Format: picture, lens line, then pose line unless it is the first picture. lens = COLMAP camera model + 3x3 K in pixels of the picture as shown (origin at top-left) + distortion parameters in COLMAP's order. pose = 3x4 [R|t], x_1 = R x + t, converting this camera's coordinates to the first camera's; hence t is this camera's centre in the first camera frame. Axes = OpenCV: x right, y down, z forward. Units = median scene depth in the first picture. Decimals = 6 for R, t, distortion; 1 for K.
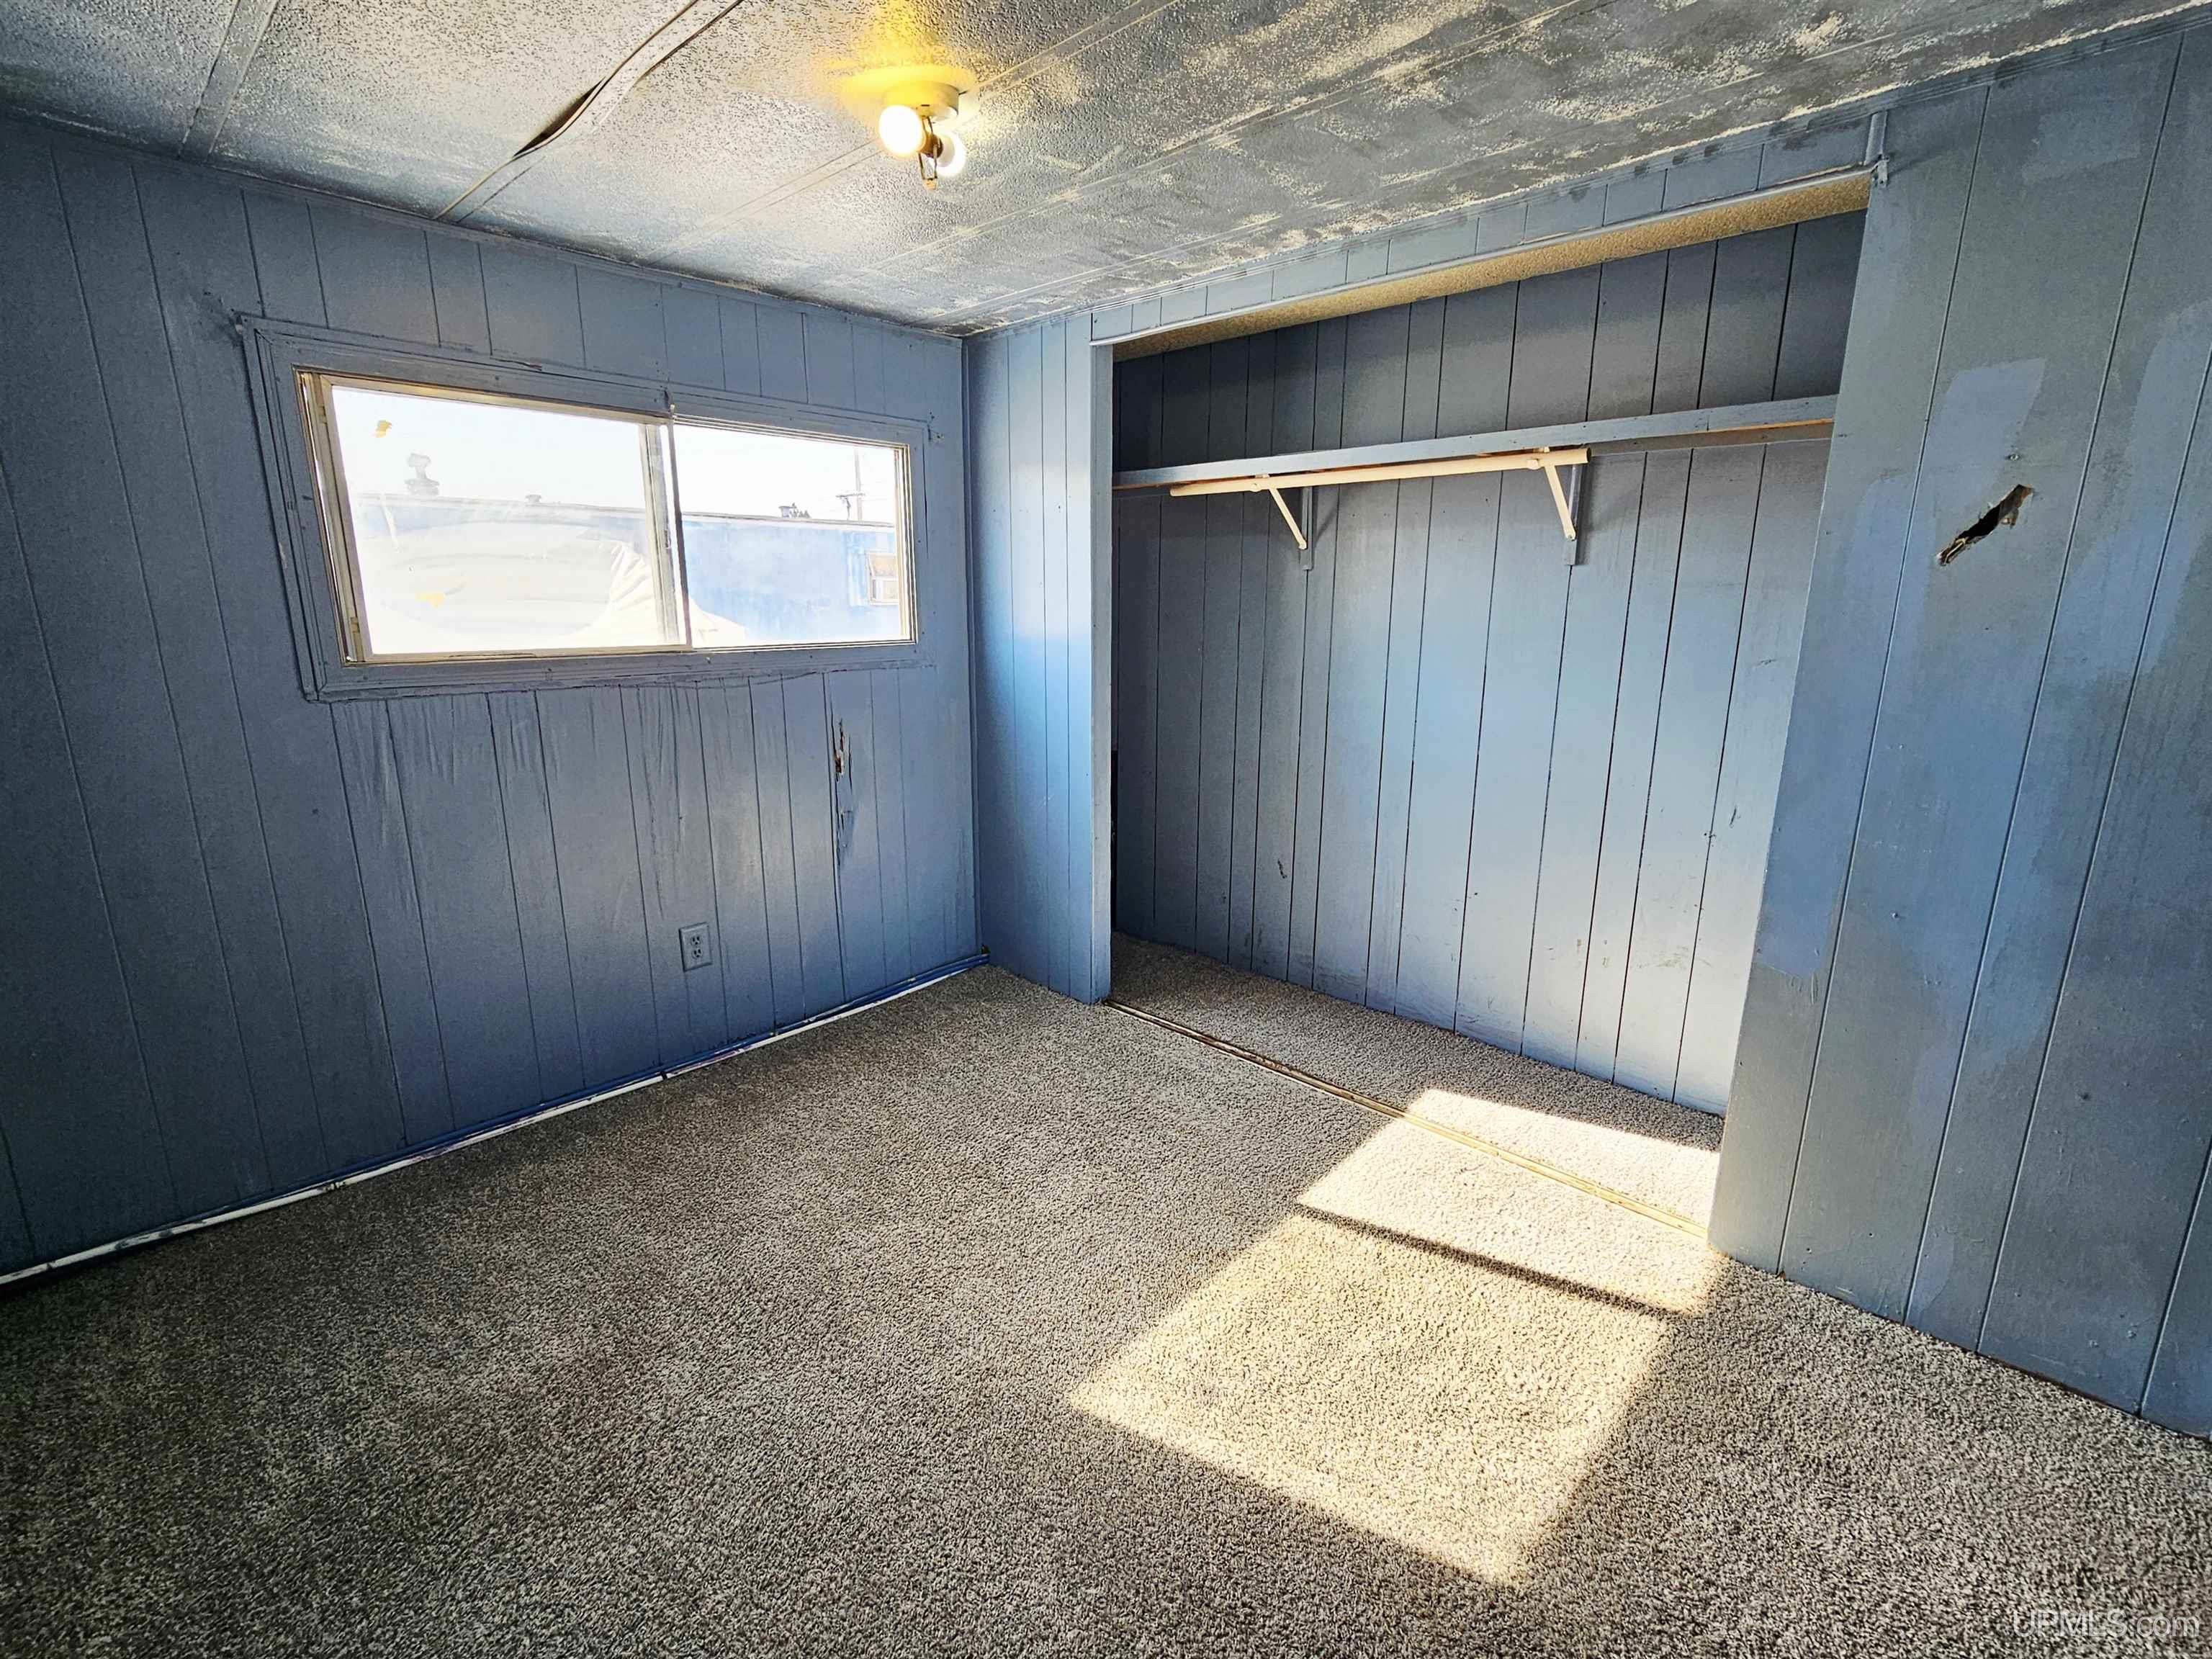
lens RADIAL K [[1001.1, 0, 1117.2], [0, 1001.1, 822.6], [0, 0, 1]] dist [-0.001616, 0.001530]
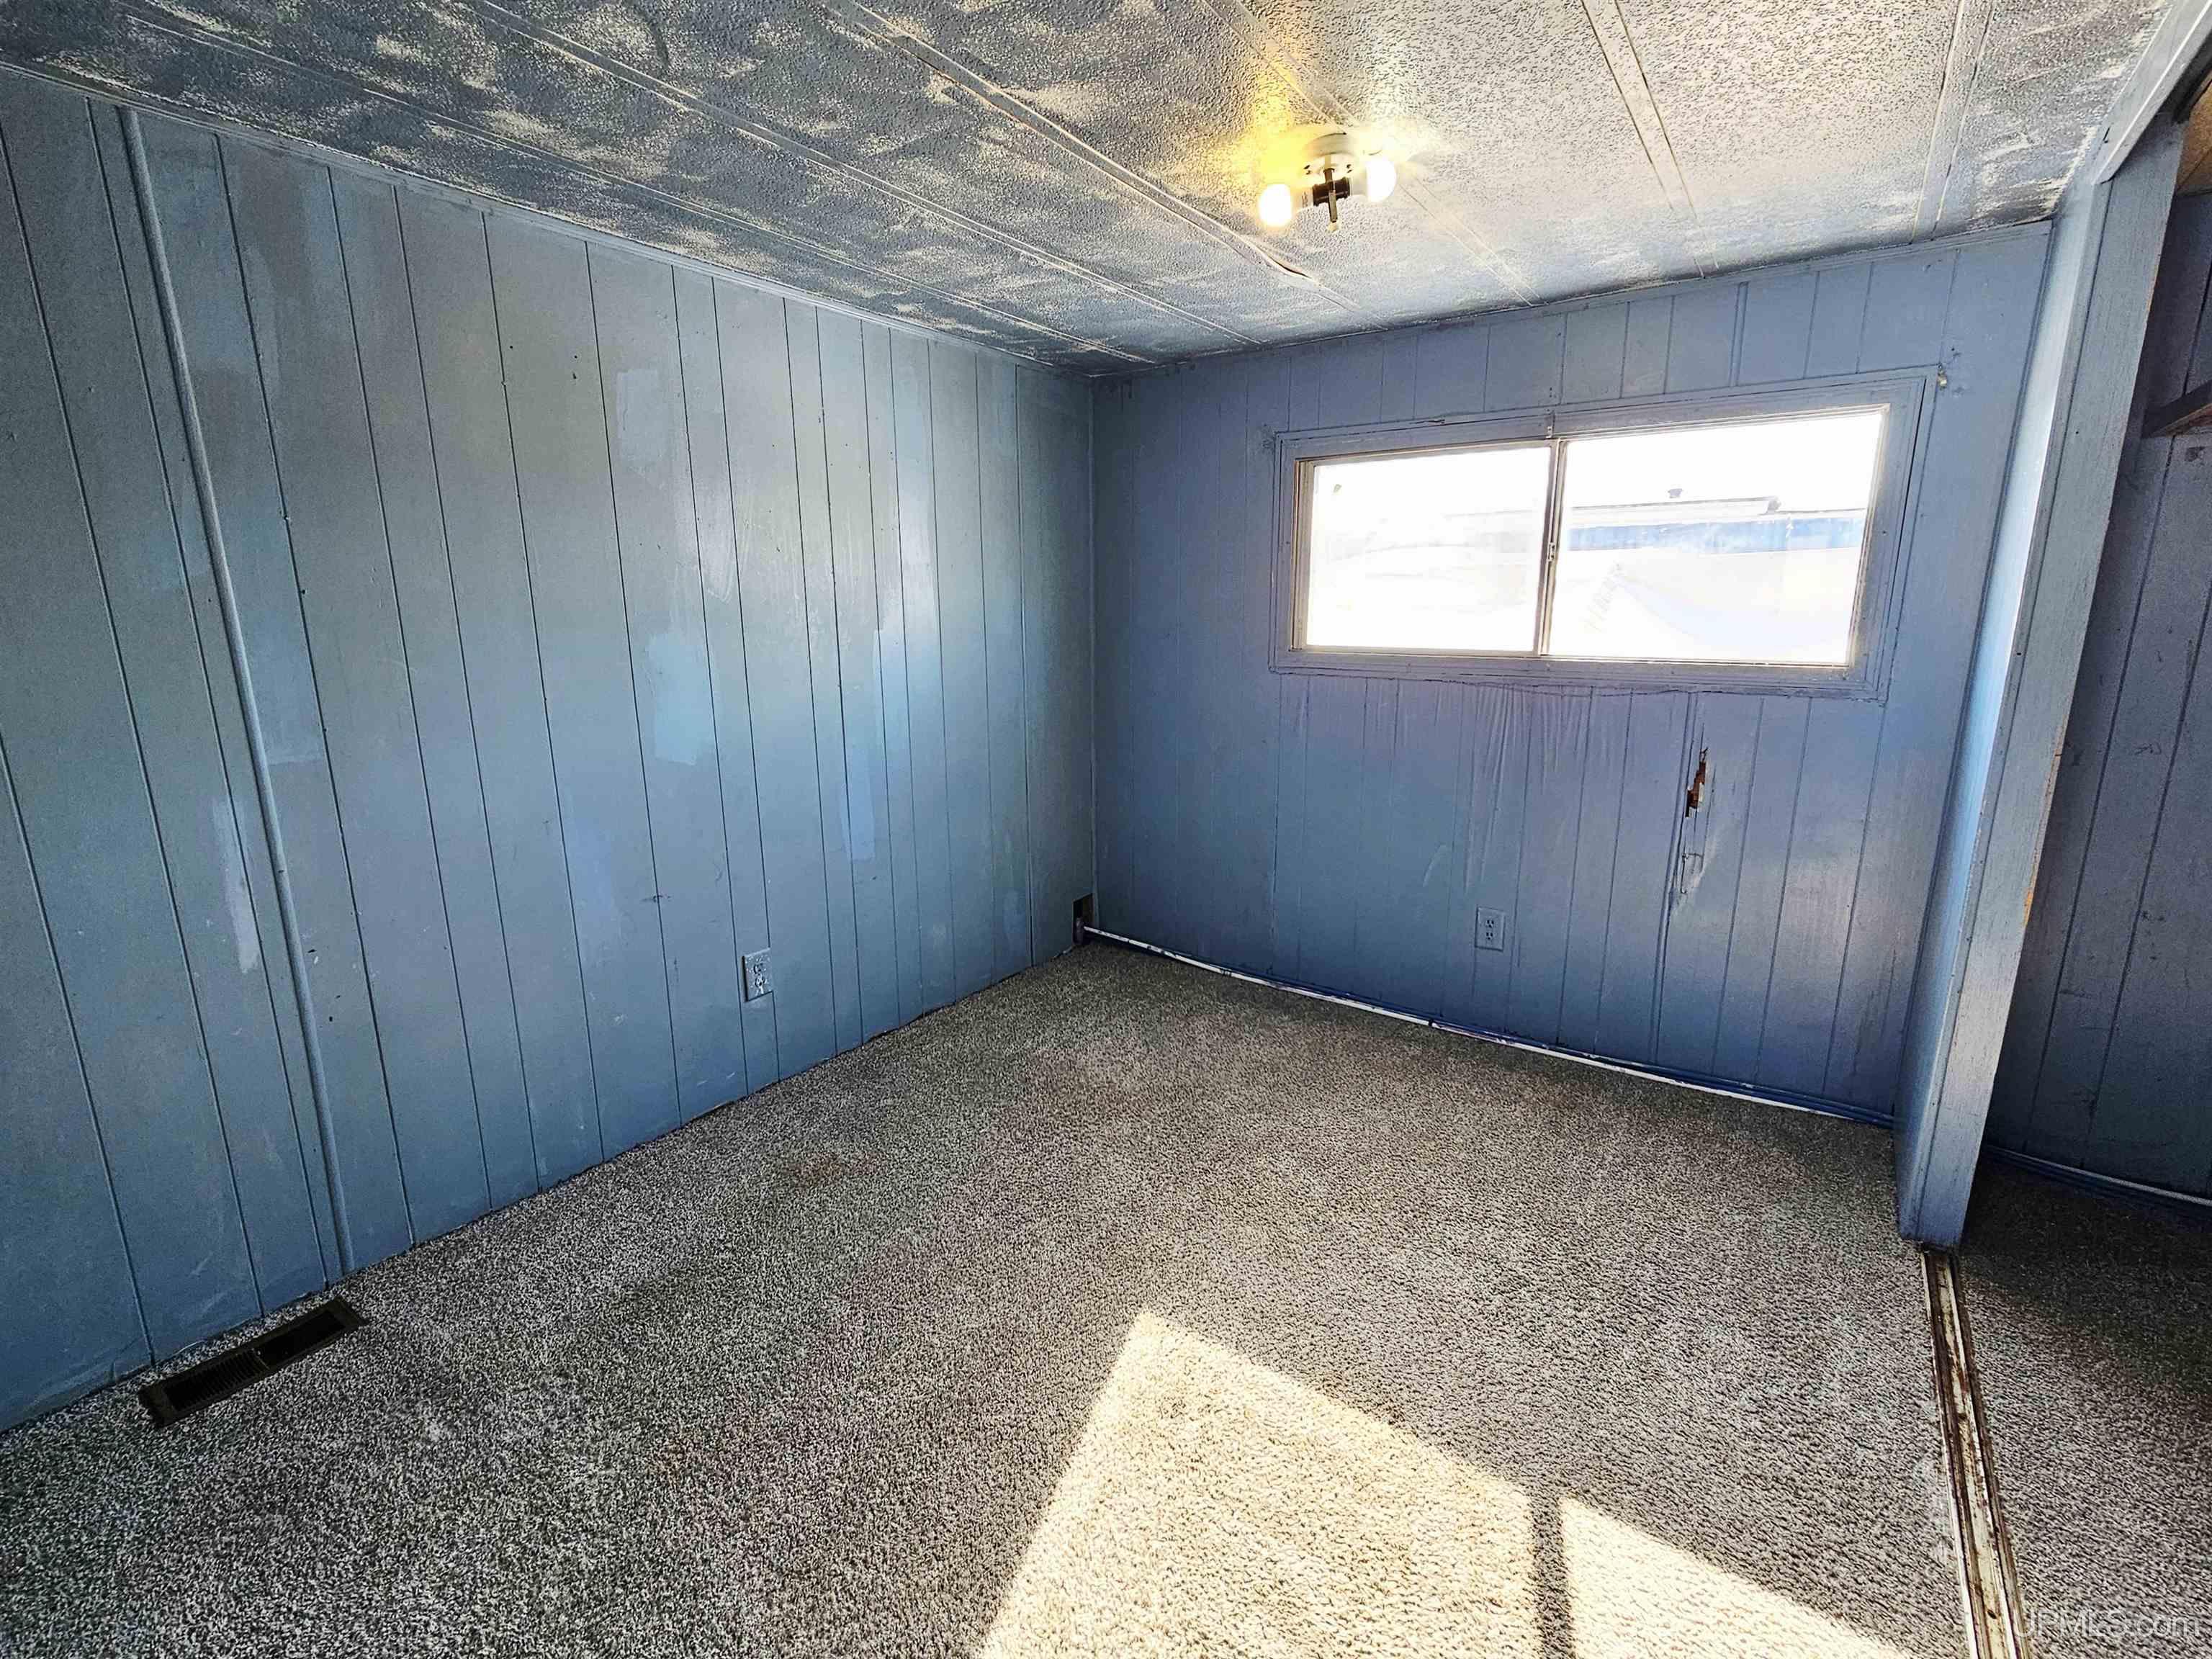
lens RADIAL K [[1001.1, 0, 1106.8], [0, 1001.1, 826.5], [0, 0, 1]] dist [-0.001616, 0.001530]
pose [[0.123858, 0.212030, -0.969383, 0.653276], [-0.221008, 0.958261, 0.181359, -0.103013], [0.967375, 0.191778, 0.165549, 0.471013]]
